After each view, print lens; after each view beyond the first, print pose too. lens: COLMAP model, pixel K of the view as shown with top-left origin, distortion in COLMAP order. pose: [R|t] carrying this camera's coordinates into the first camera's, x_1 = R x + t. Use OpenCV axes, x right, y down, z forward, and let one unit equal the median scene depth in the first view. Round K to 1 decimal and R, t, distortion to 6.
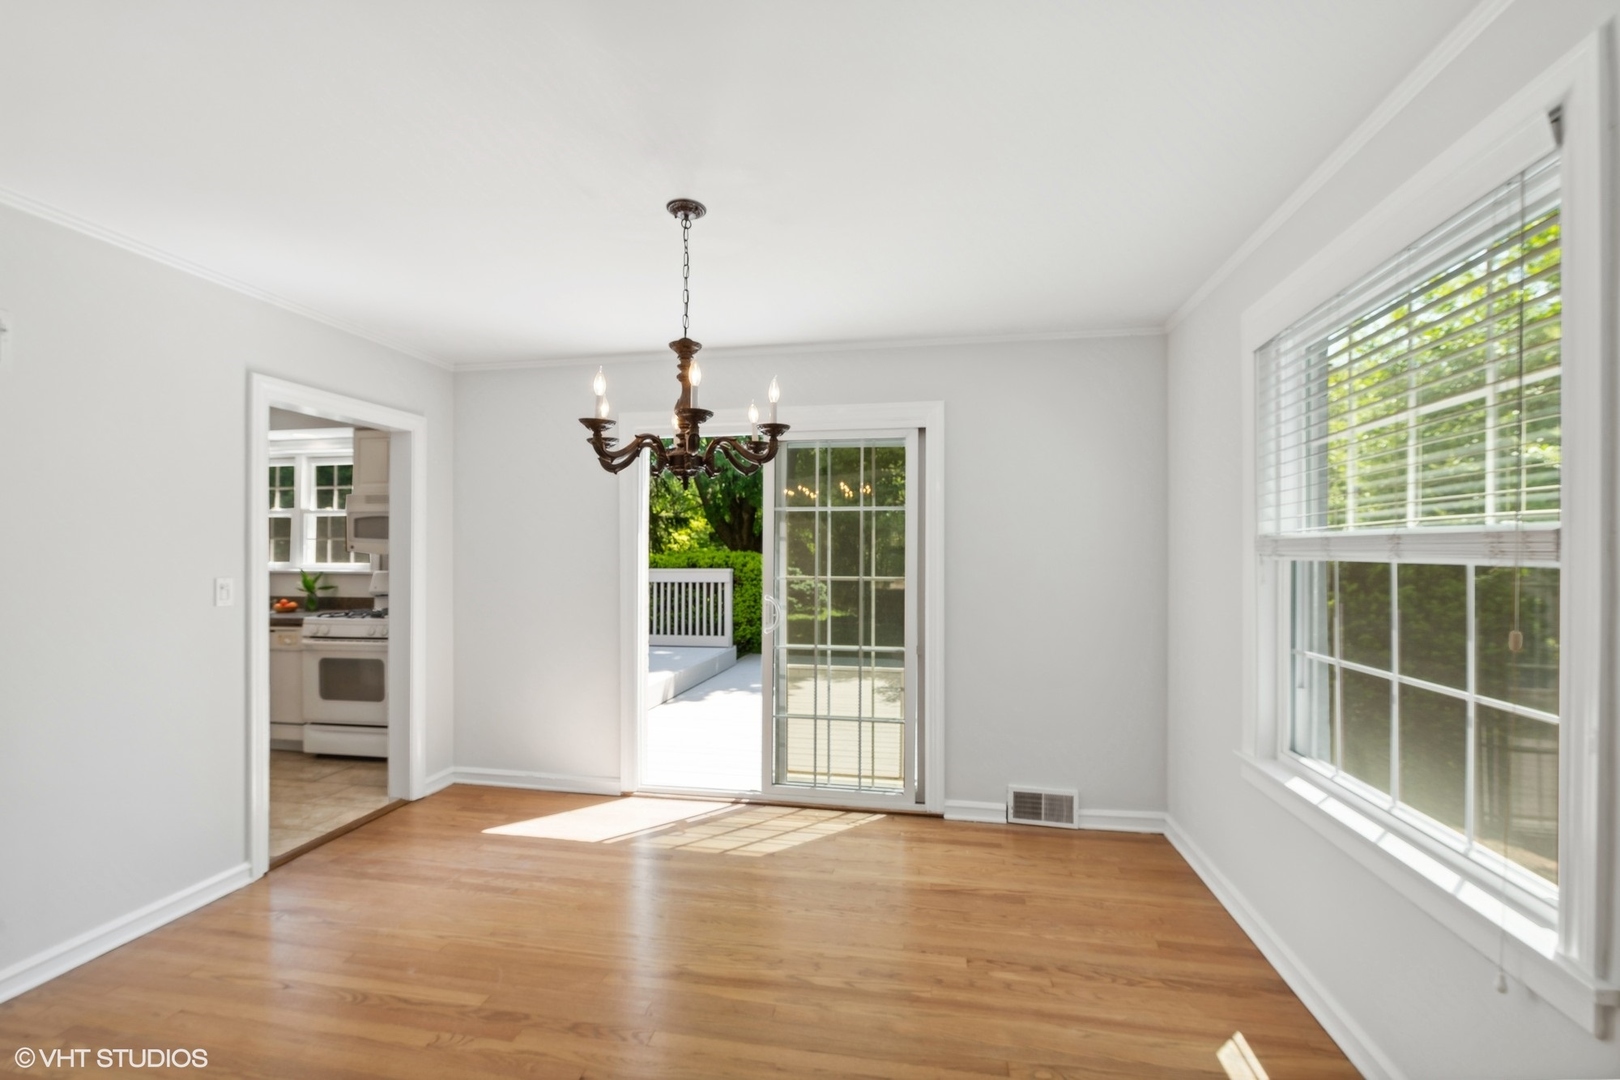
lens RADIAL K [[686.6, 0, 808.0], [0, 686.6, 546.5], [0, 0, 1]] dist [-0.002032, -0.000086]
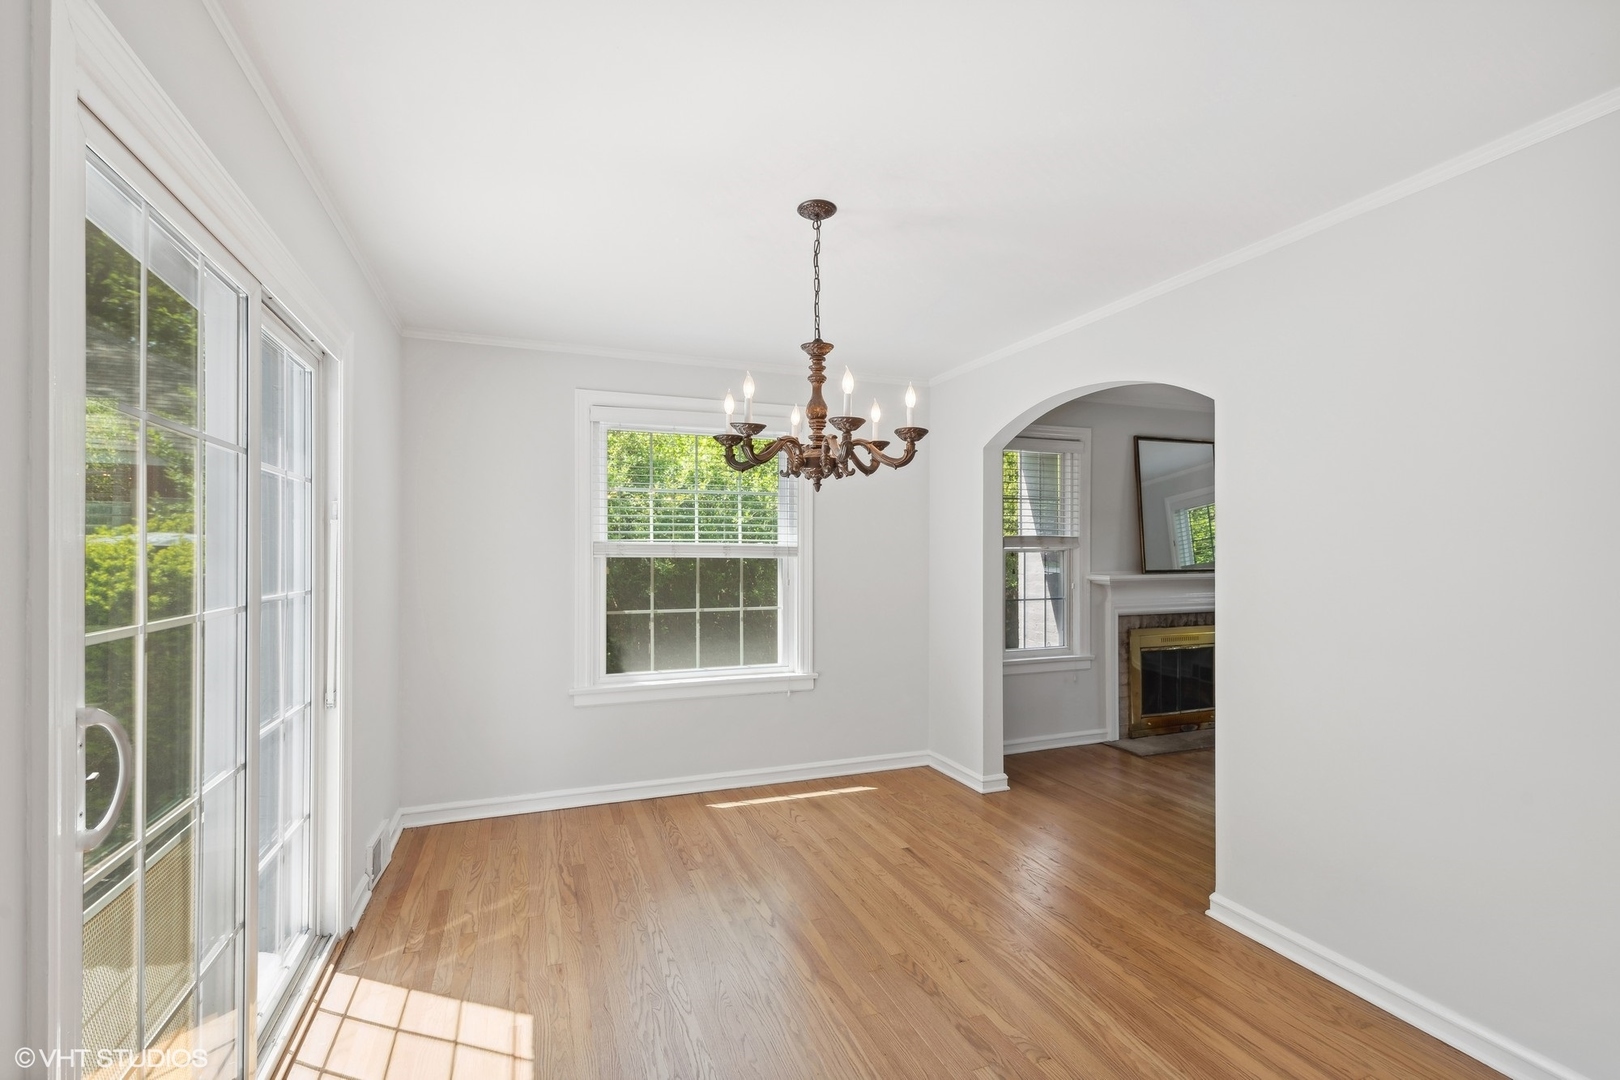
lens RADIAL K [[733.2, 0, 814.5], [0, 733.2, 543.6], [0, 0, 1]] dist [0.001380, 0.000074]
pose [[-0.538363, 0.010665, 0.842645, -1.191396], [-0.005869, 0.999848, -0.016404, 0.013011], [-0.842692, -0.013777, -0.538219, 1.747769]]
